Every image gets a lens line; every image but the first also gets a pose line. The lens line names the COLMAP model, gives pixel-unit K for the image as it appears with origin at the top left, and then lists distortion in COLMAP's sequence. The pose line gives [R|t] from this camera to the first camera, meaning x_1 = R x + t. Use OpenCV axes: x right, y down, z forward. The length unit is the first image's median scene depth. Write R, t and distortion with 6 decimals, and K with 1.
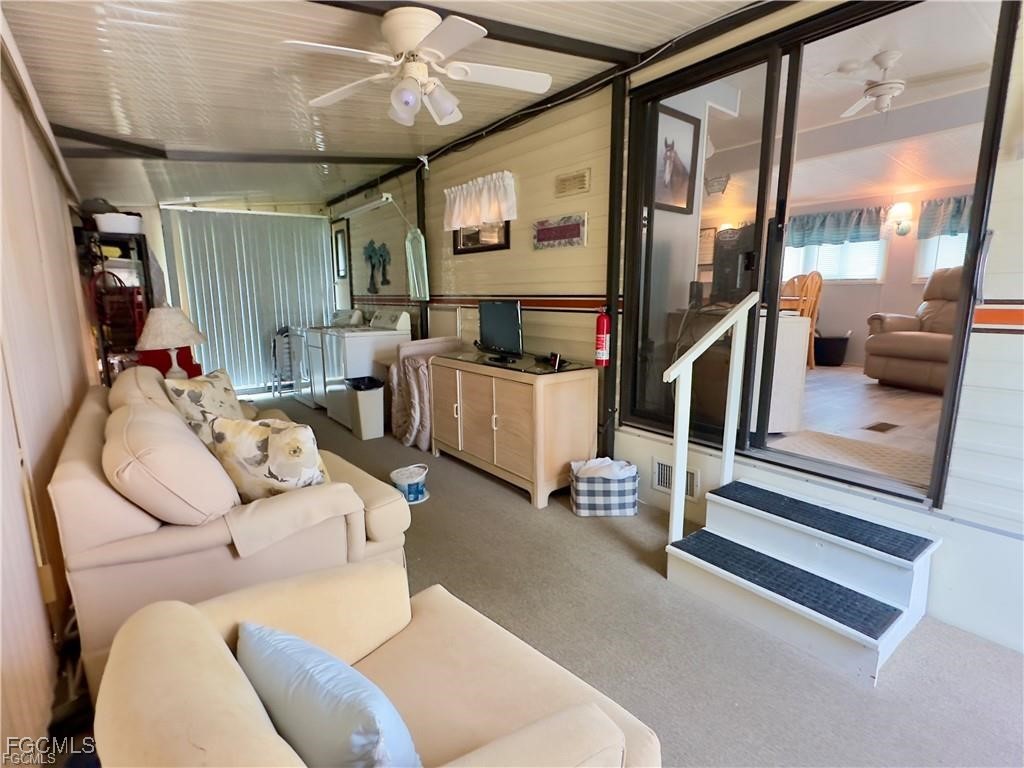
lens RADIAL K [[518.0, 0, 509.0], [0, 518.0, 387.6], [0, 0, 1]] dist [-0.002258, 0.000836]
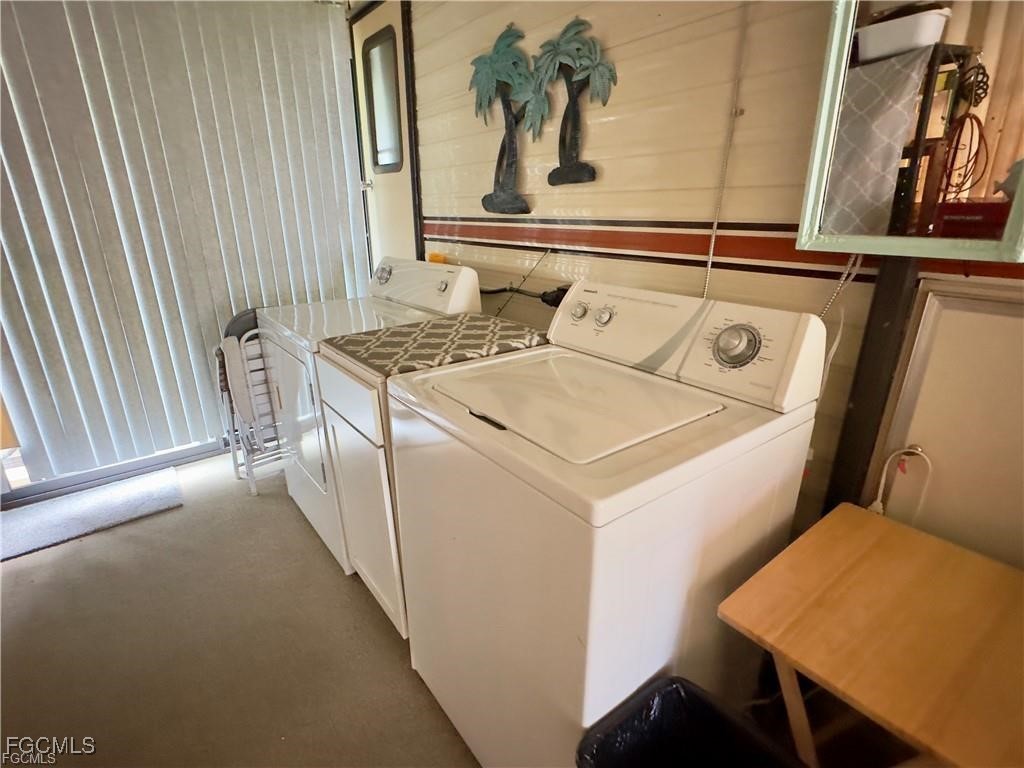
lens RADIAL K [[518.0, 0, 509.0], [0, 518.0, 387.6], [0, 0, 1]] dist [-0.002258, 0.000836]
pose [[0.999974, -0.006668, 0.002894, -0.254537], [0.006122, 0.987229, 0.159191, -0.121099], [-0.003918, -0.159169, 0.987244, 0.640282]]
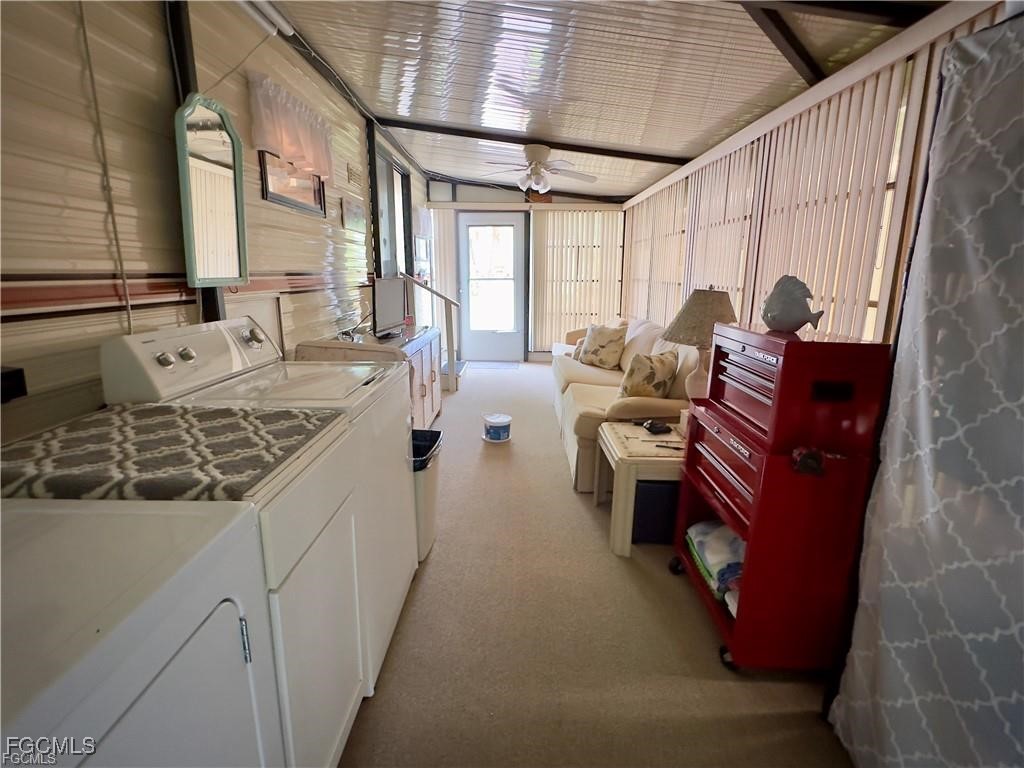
lens RADIAL K [[518.0, 0, 509.0], [0, 518.0, 387.6], [0, 0, 1]] dist [-0.002258, 0.000836]
pose [[-0.790360, -0.134354, 0.597729, -0.483342], [0.108548, 0.929510, 0.352460, -0.171083], [-0.602949, 0.343453, -0.720064, 0.951163]]
